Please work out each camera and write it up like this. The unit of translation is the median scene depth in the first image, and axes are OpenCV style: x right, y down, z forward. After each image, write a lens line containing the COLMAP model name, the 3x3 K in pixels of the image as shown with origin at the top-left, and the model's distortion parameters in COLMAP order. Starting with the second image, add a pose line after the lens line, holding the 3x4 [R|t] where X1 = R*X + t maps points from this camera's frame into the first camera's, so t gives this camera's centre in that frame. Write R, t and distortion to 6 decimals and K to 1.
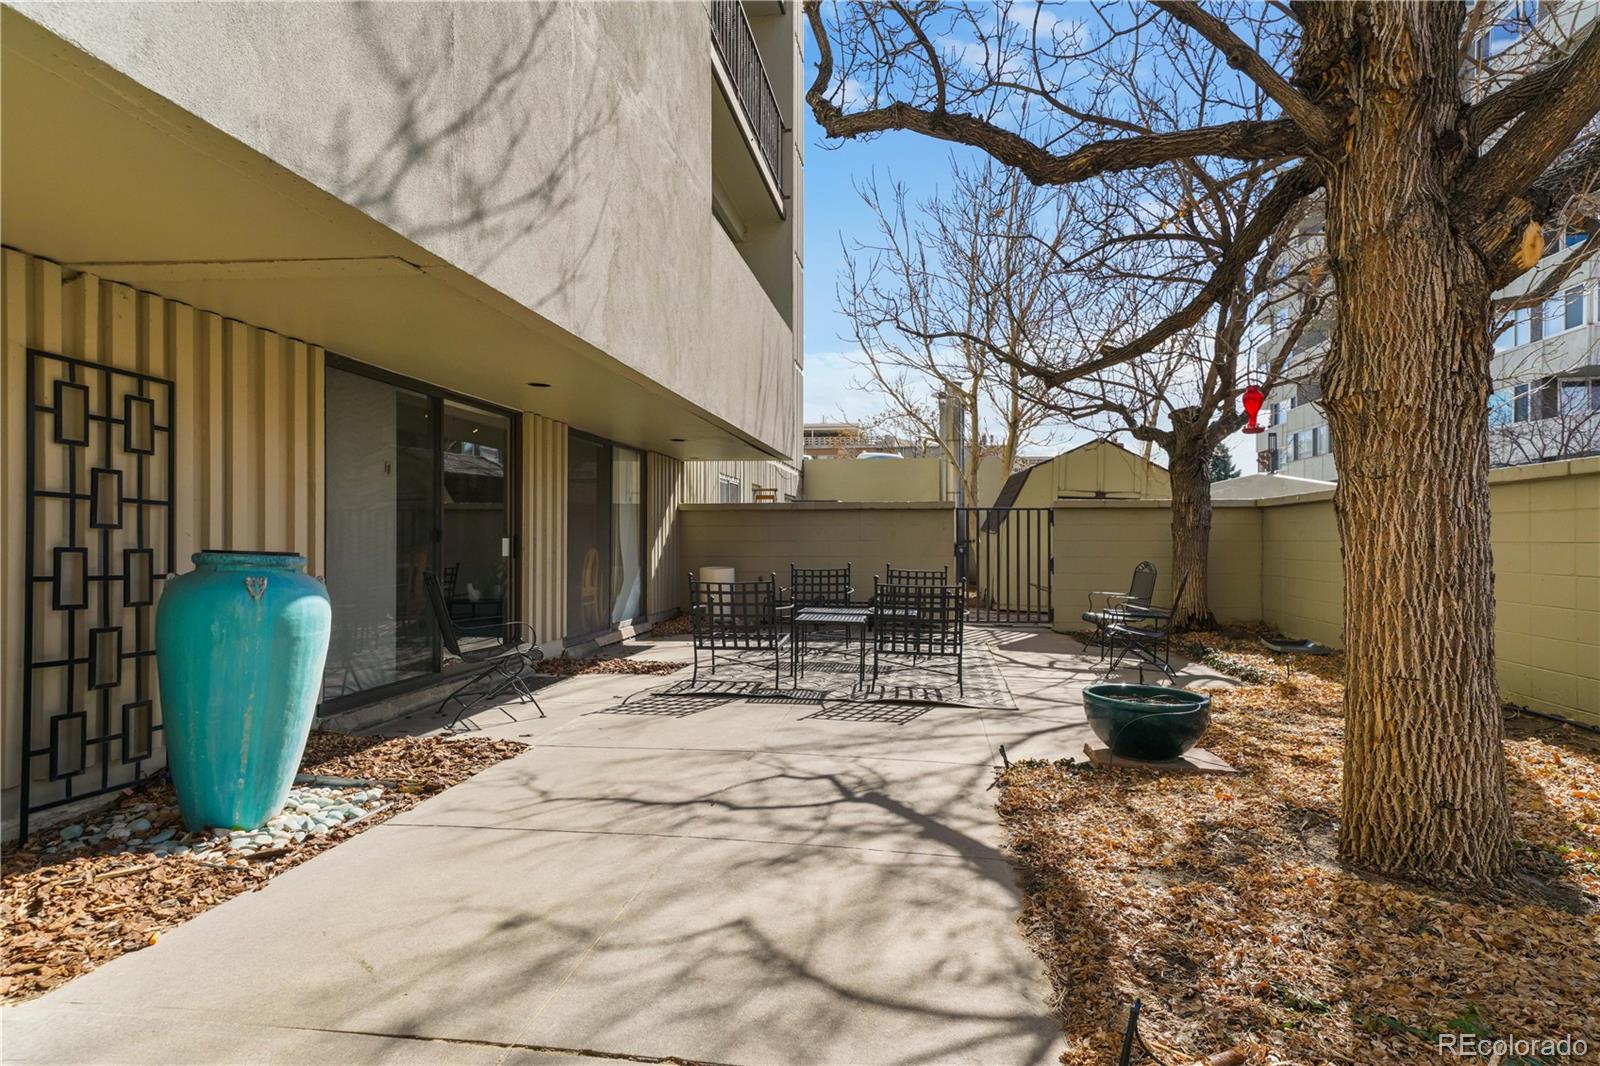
lens RADIAL K [[851.8, 0, 800.6], [0, 851.8, 539.4], [0, 0, 1]] dist [0.004686, 0.000861]
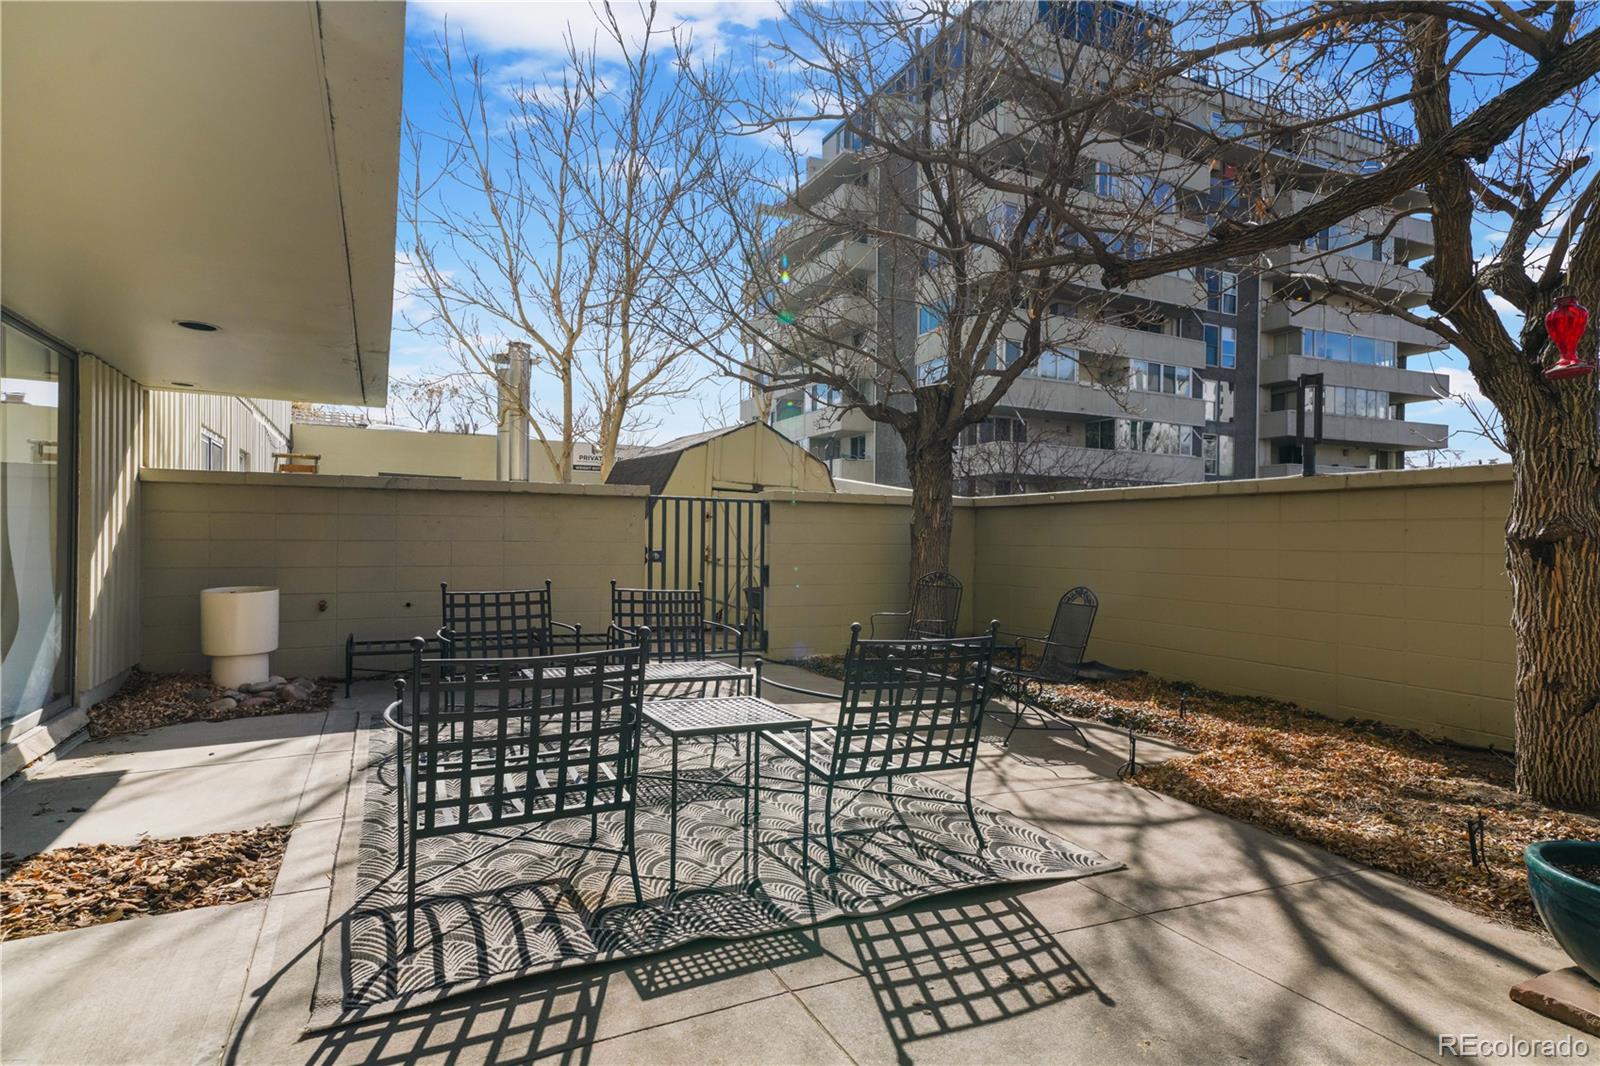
lens RADIAL K [[851.8, 0, 802.5], [0, 851.8, 529.3], [0, 0, 1]] dist [0.004686, 0.000861]
pose [[0.819962, 0.015430, 0.572210, -0.120144], [-0.010381, 0.999873, -0.012087, -0.001805], [-0.572324, 0.003971, 0.820018, 0.367585]]
